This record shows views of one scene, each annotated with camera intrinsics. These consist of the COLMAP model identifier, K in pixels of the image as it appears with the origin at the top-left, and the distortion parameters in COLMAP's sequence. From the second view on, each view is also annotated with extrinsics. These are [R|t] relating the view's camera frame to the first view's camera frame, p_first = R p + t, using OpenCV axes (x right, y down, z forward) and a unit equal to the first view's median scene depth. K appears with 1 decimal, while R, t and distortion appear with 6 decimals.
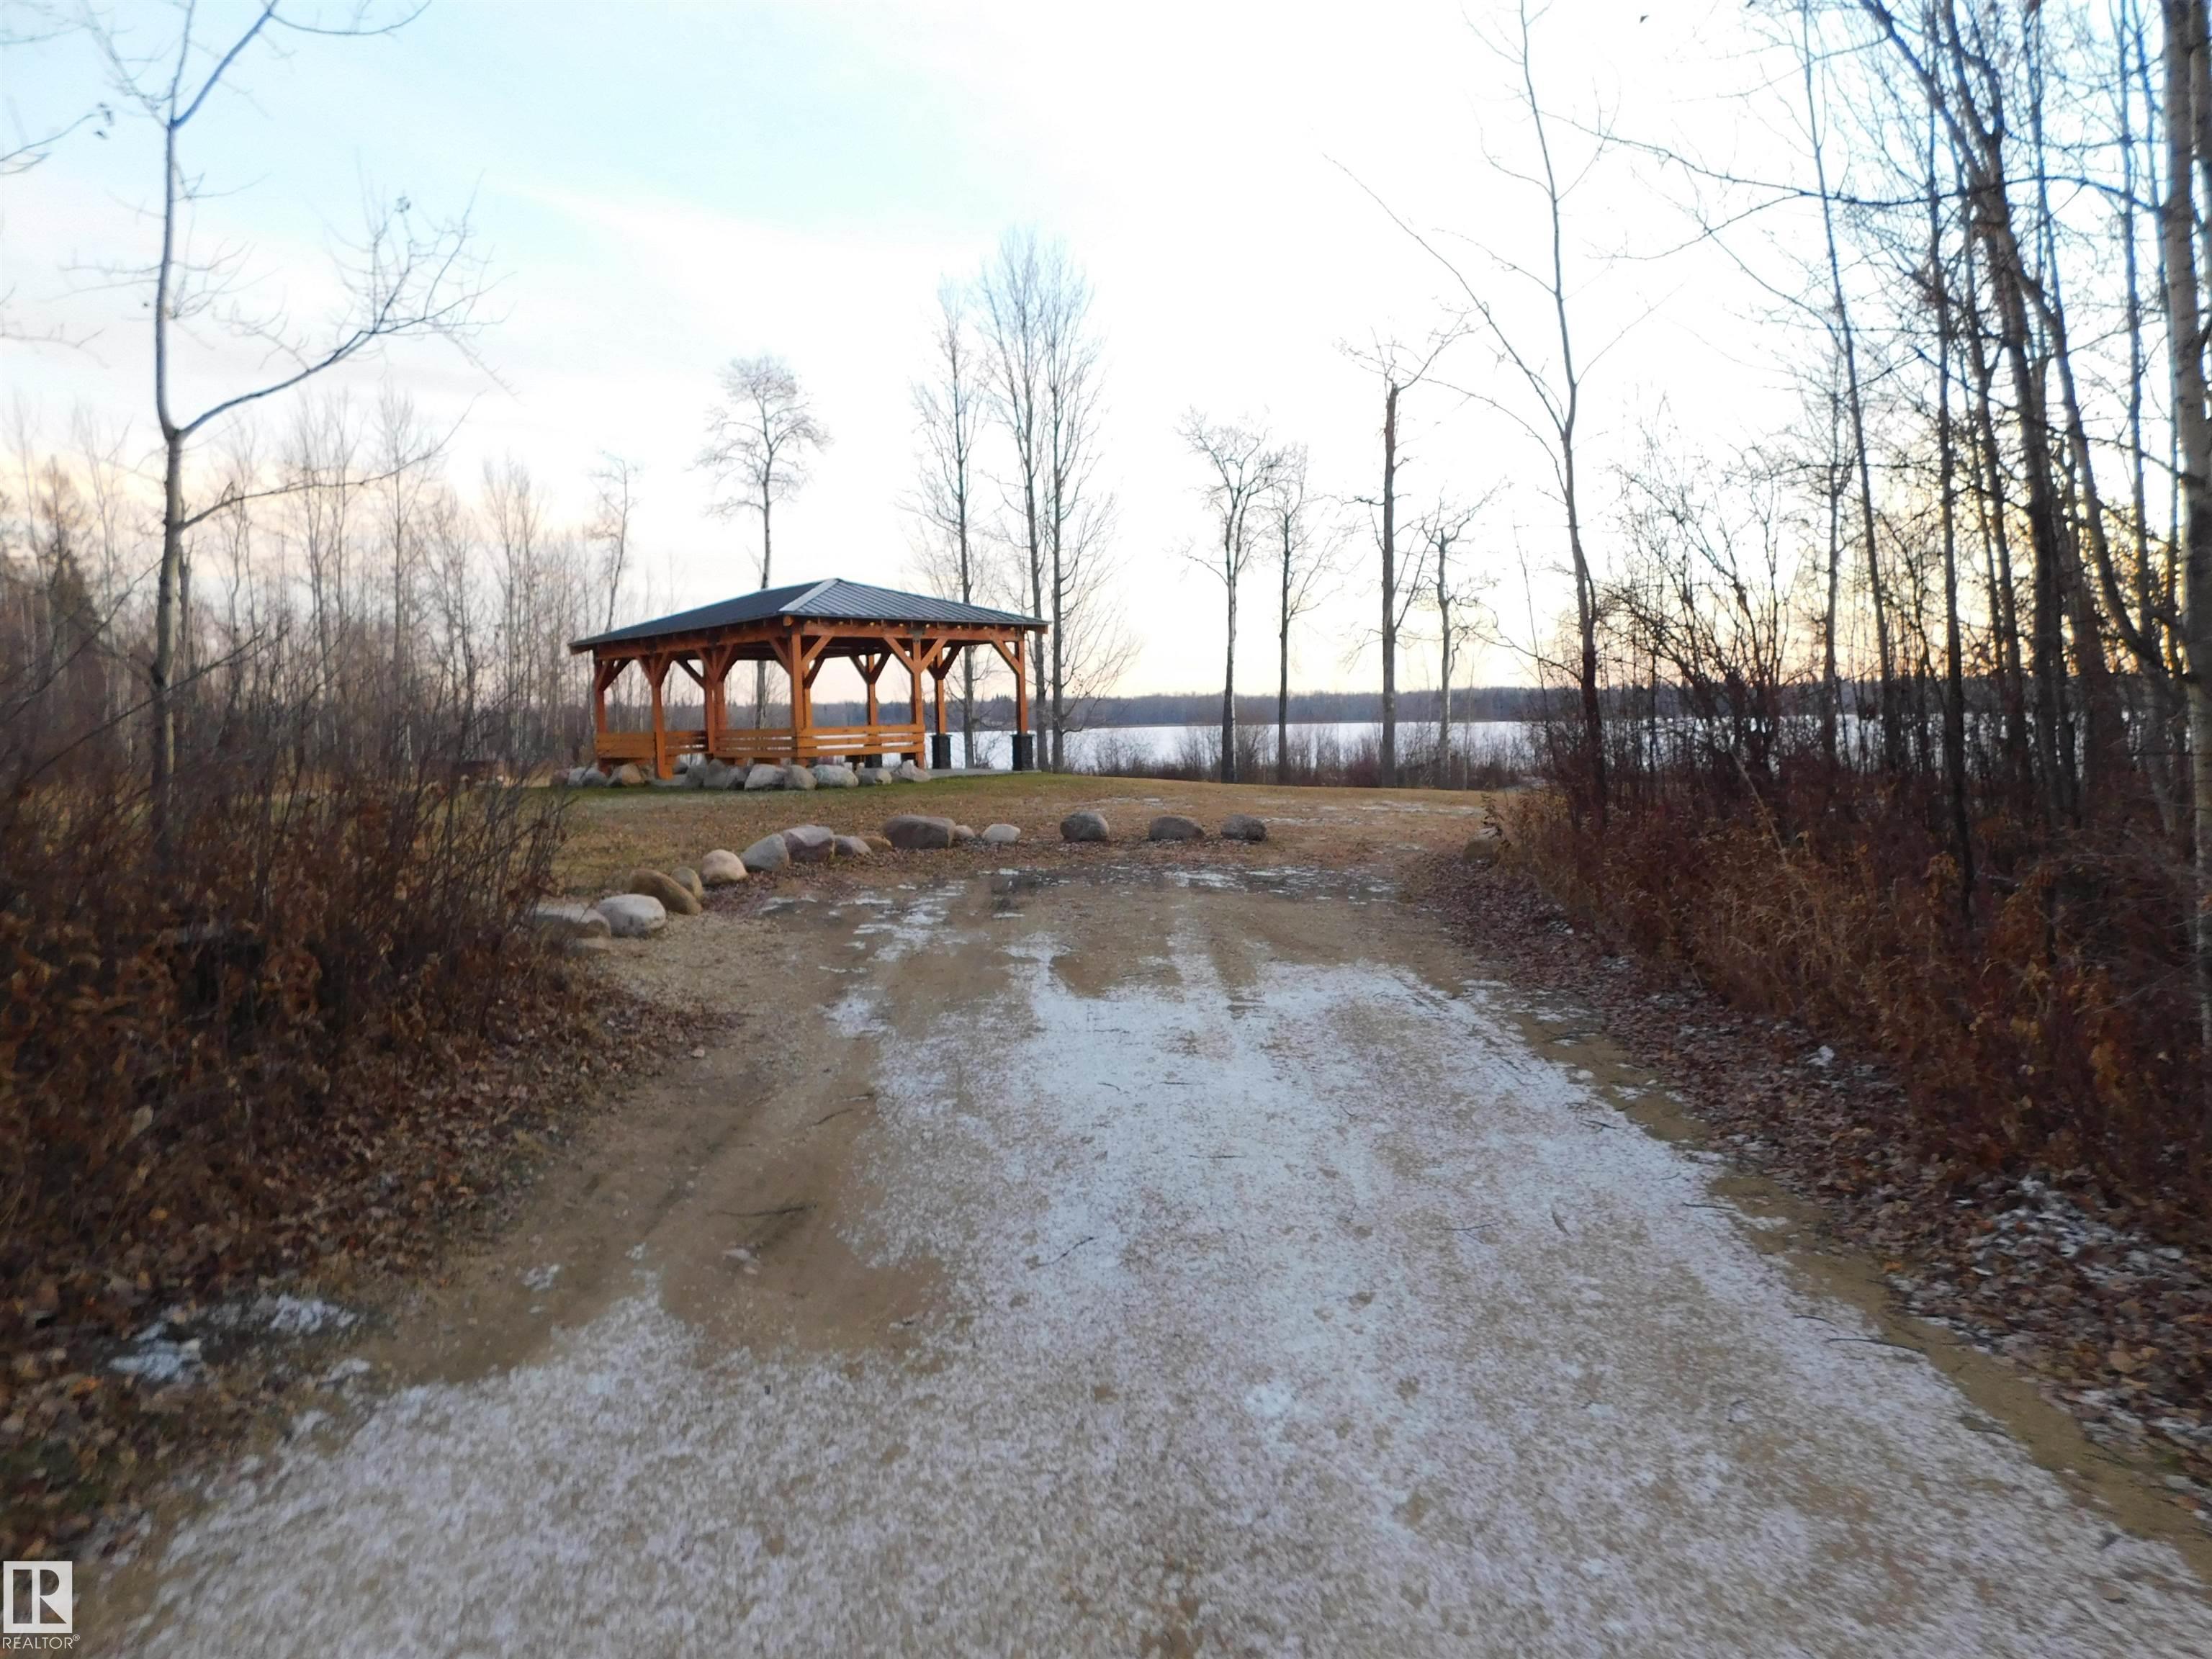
lens RADIAL K [[1441.2, 0, 1106.0], [0, 1441.2, 829.5], [0, 0, 1]] dist [-0.091799, 0.057940]
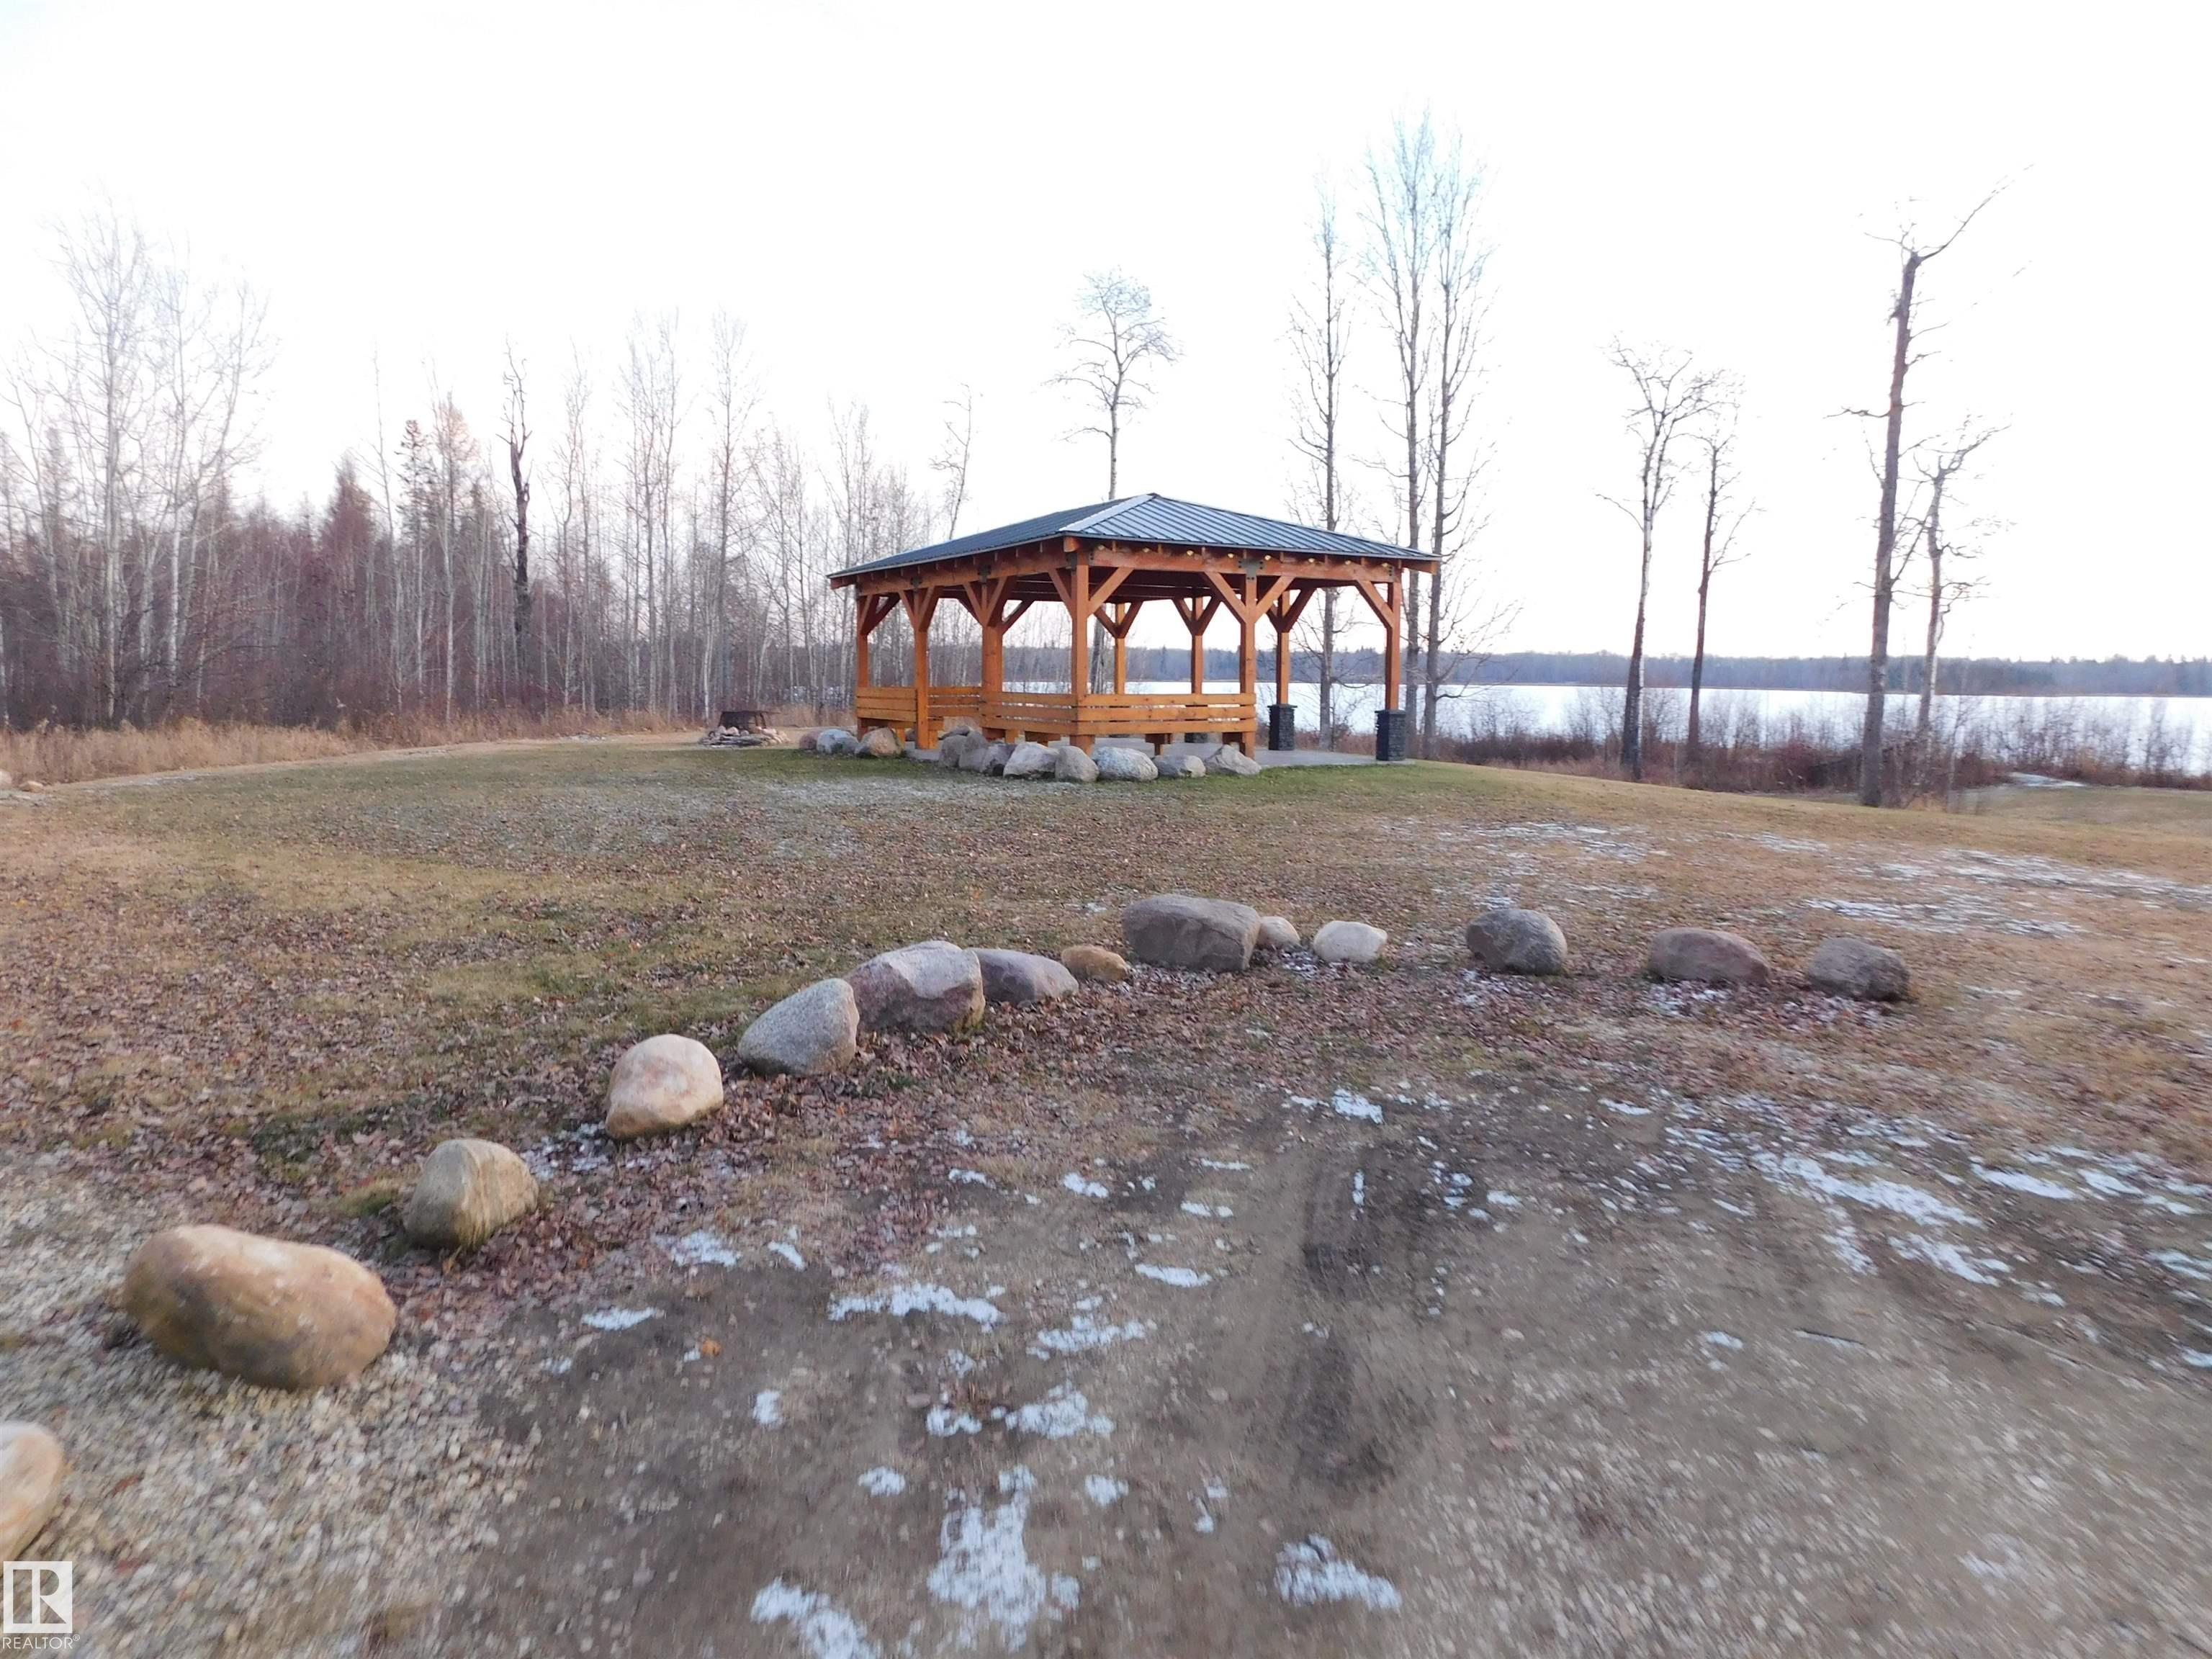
lens RADIAL K [[1441.2, 0, 1106.0], [0, 1441.2, 829.5], [0, 0, 1]] dist [-0.091799, 0.057940]
pose [[0.968515, 0.058099, -0.242082, -0.010206], [-0.049576, 0.997922, 0.041155, -0.015653], [0.243970, -0.027858, 0.969383, 0.140472]]
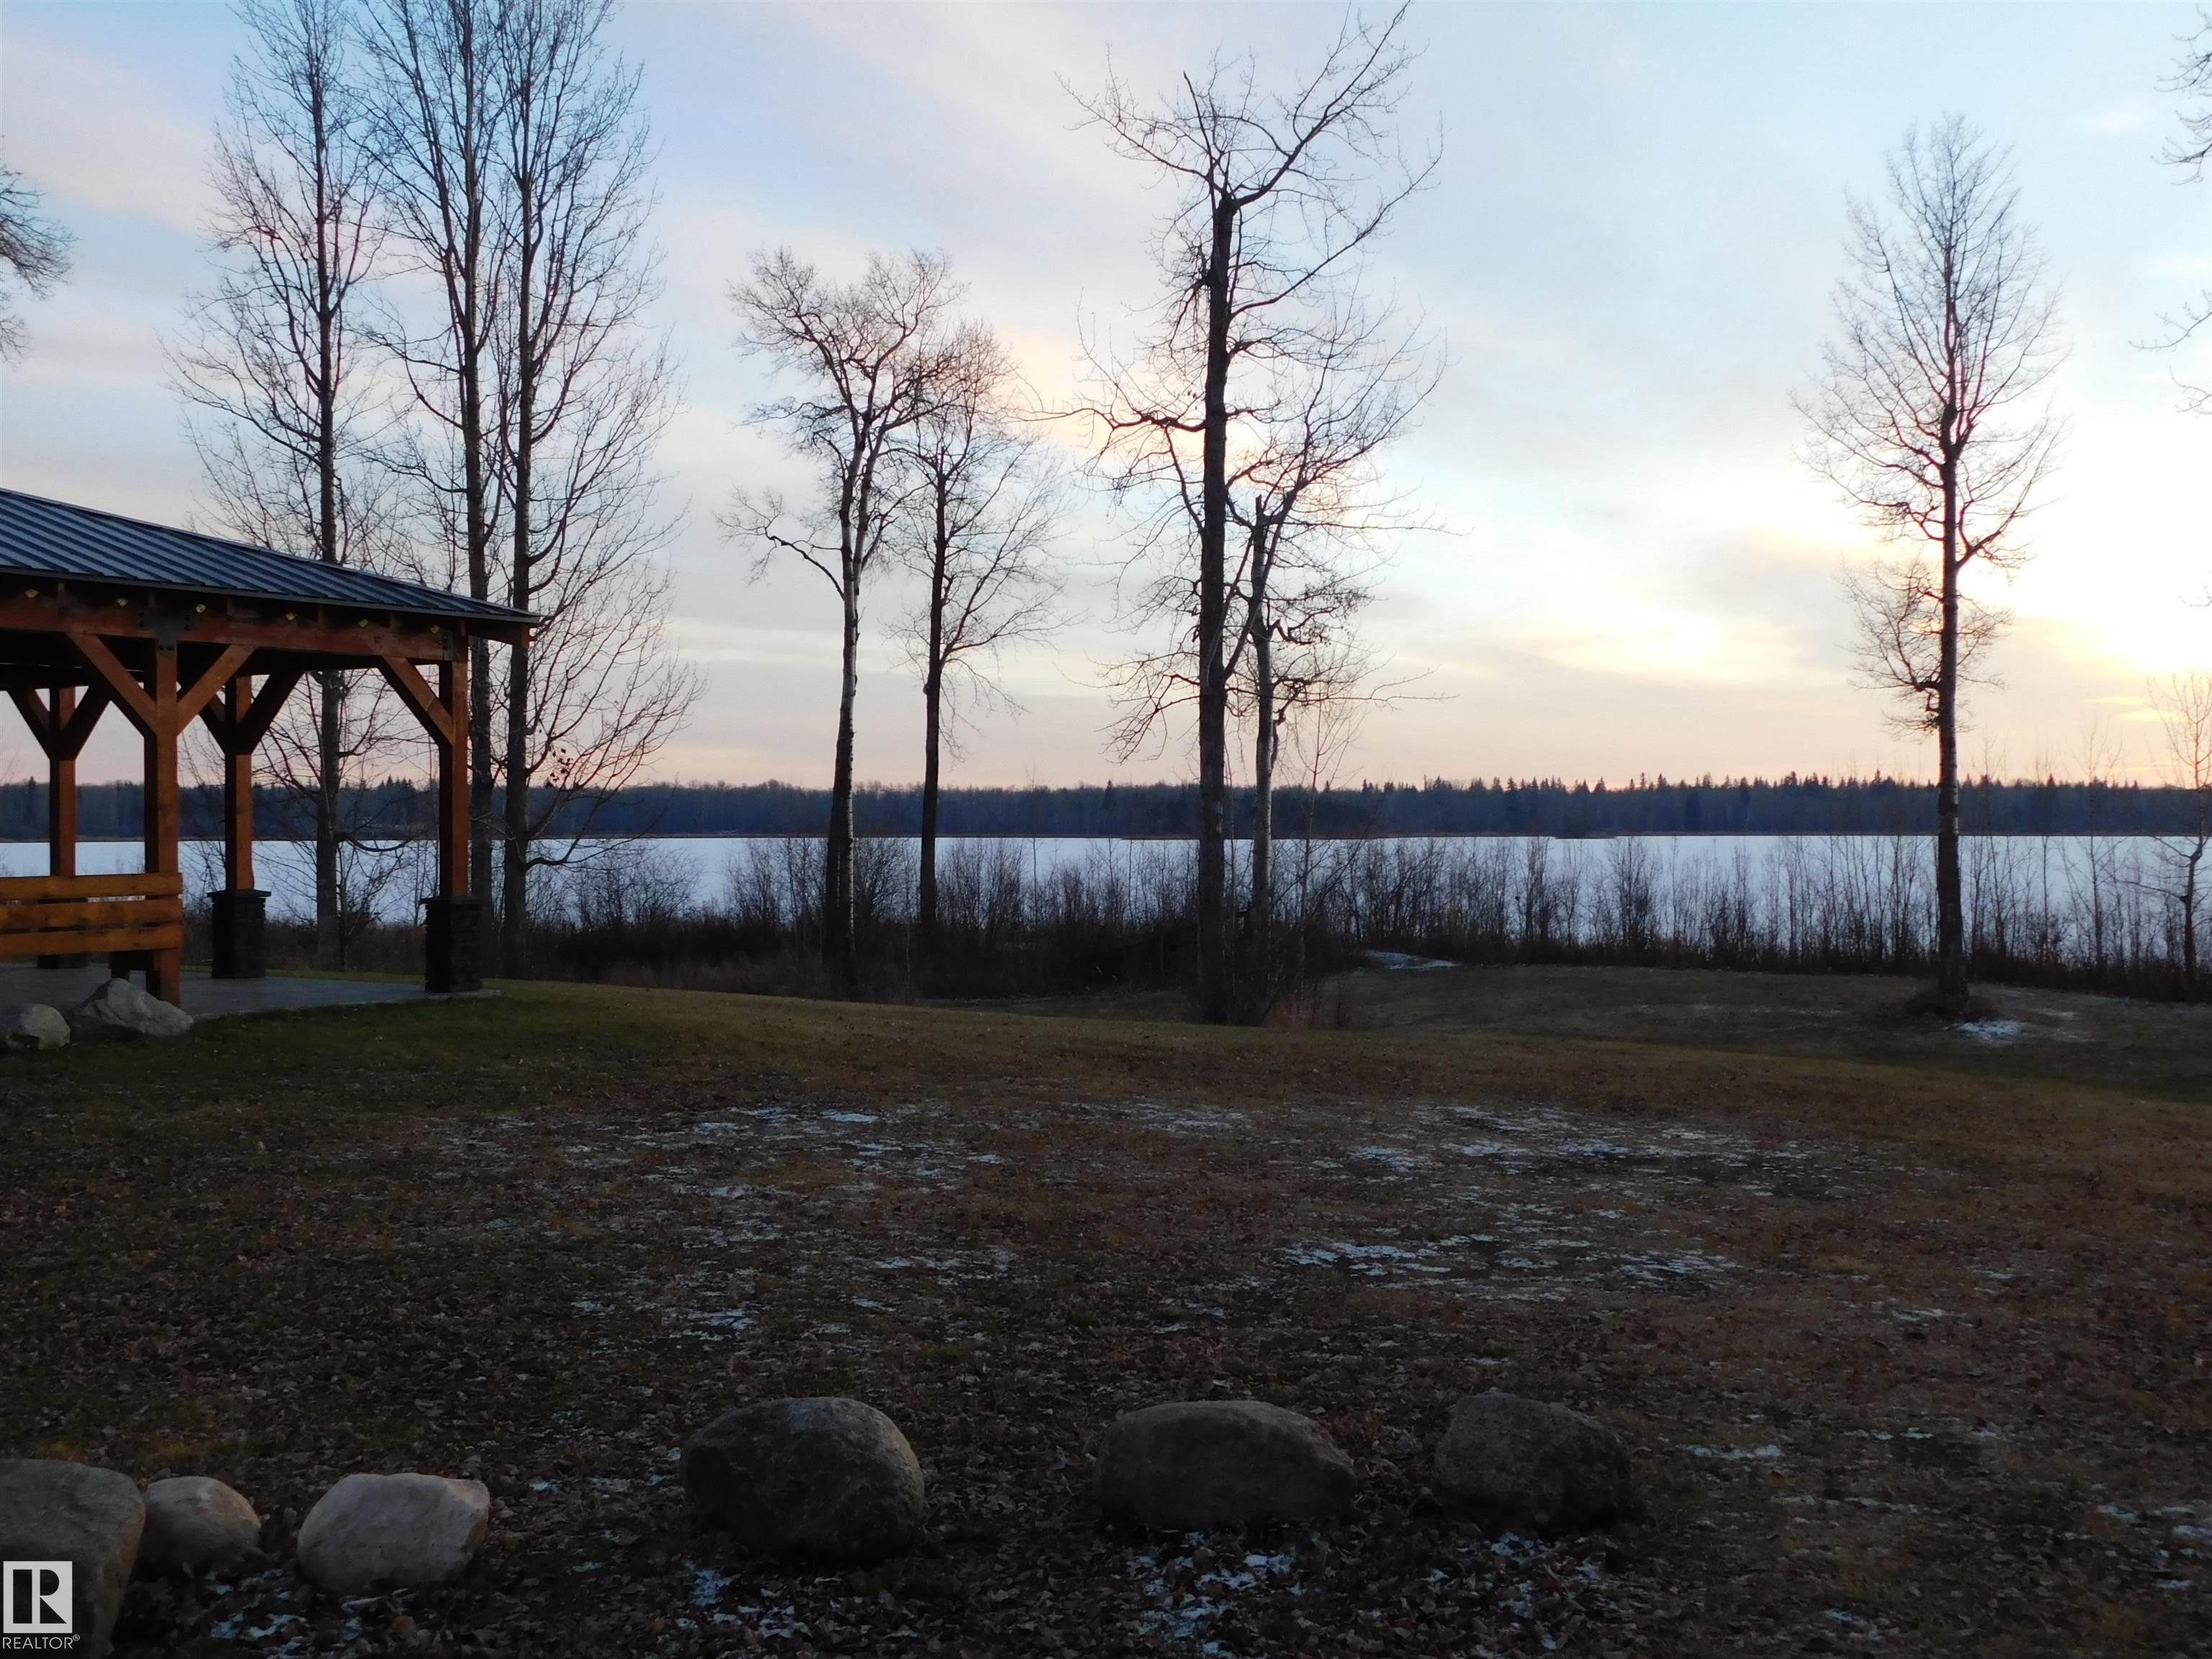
lens RADIAL K [[2286.6, 0, 1105.9], [0, 2286.6, 806.7], [0, 0, 1]] dist [0.001665, 0.002210]
pose [[0.973702, 0.022560, 0.226707, -0.014695], [-0.003122, 0.996313, -0.085740, -0.020594], [-0.227805, 0.082777, 0.970182, 0.191481]]
